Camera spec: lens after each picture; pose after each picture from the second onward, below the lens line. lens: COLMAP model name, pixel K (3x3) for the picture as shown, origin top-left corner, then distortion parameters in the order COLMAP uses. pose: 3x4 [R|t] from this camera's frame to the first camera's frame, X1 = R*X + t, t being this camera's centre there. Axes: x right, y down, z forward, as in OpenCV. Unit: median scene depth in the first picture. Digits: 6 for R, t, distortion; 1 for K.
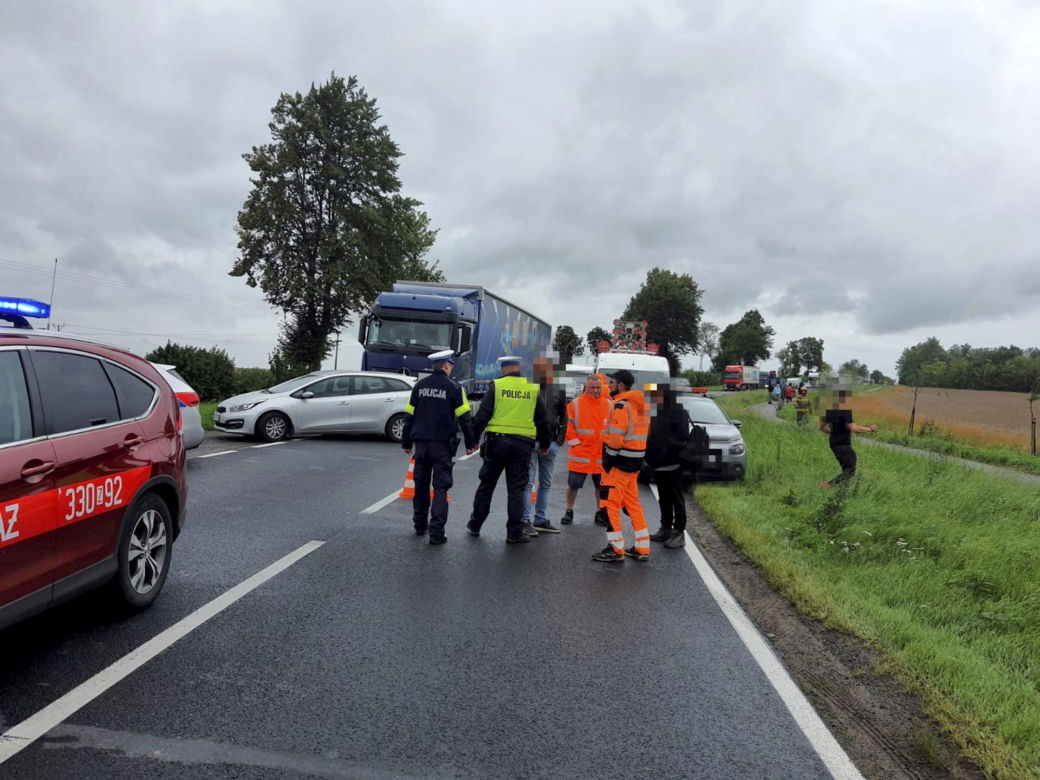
lens RADIAL K [[792.8, 0, 543.5], [0, 792.8, 403.7], [0, 0, 1]] dist [0.052584, -0.011093]
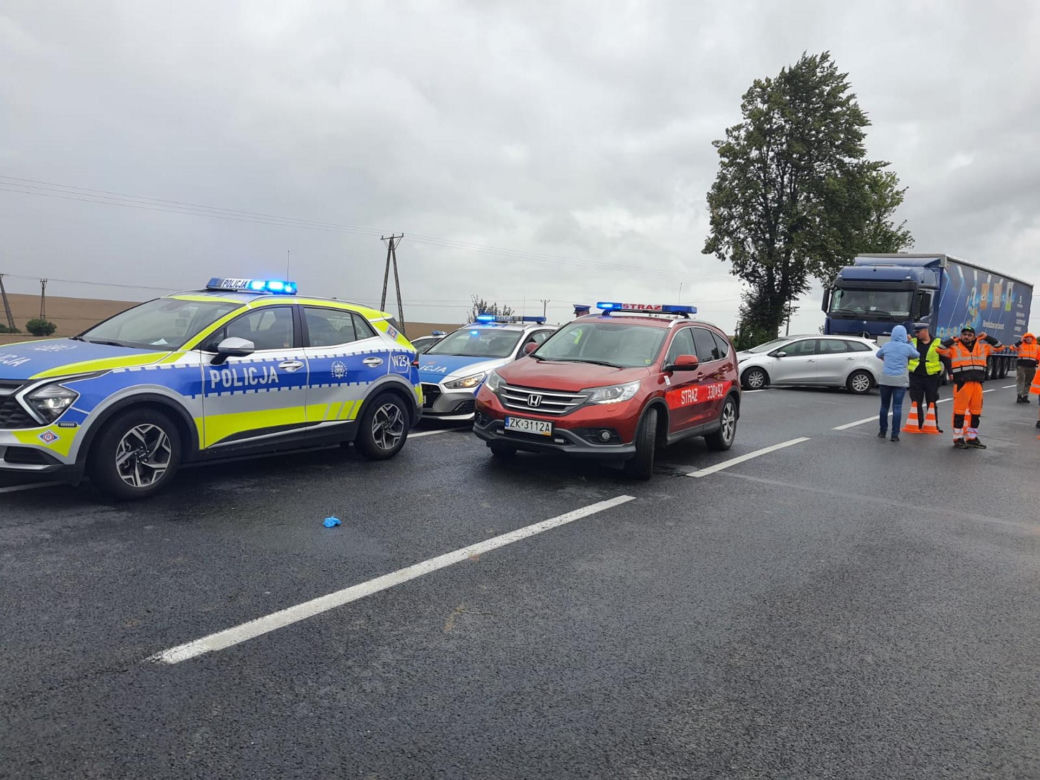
lens RADIAL K [[809.9, 0, 480.1], [0, 809.9, 403.2], [0, 0, 1]] dist [0.066488, -0.088305]
pose [[0.819458, 0.036305, -0.571988, 0.025903], [-0.012931, 0.998909, 0.044876, 0.006207], [0.572994, -0.029378, 0.819033, -0.149093]]
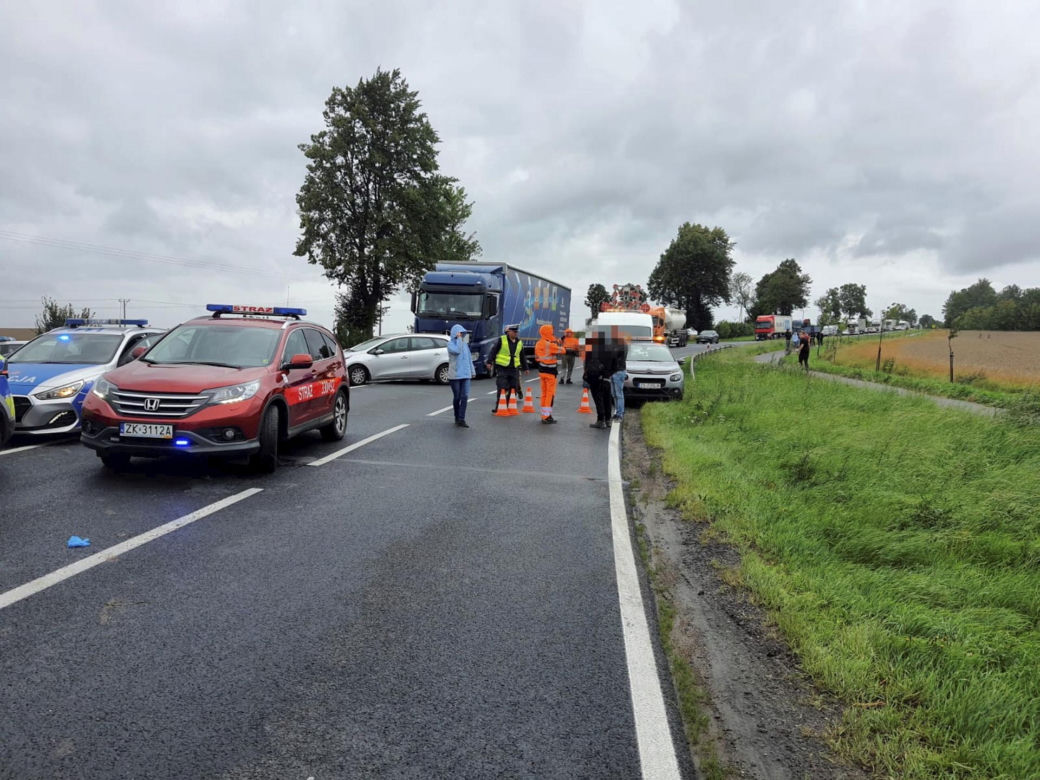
lens RADIAL K [[833.9, 0, 493.4], [0, 833.9, 399.2], [0, 0, 1]] dist [0.074404, -0.063140]
pose [[0.992478, -0.024026, -0.120042, 0.030277], [0.029115, 0.998742, 0.040818, 0.007178], [0.118911, -0.044006, 0.991929, -0.173690]]
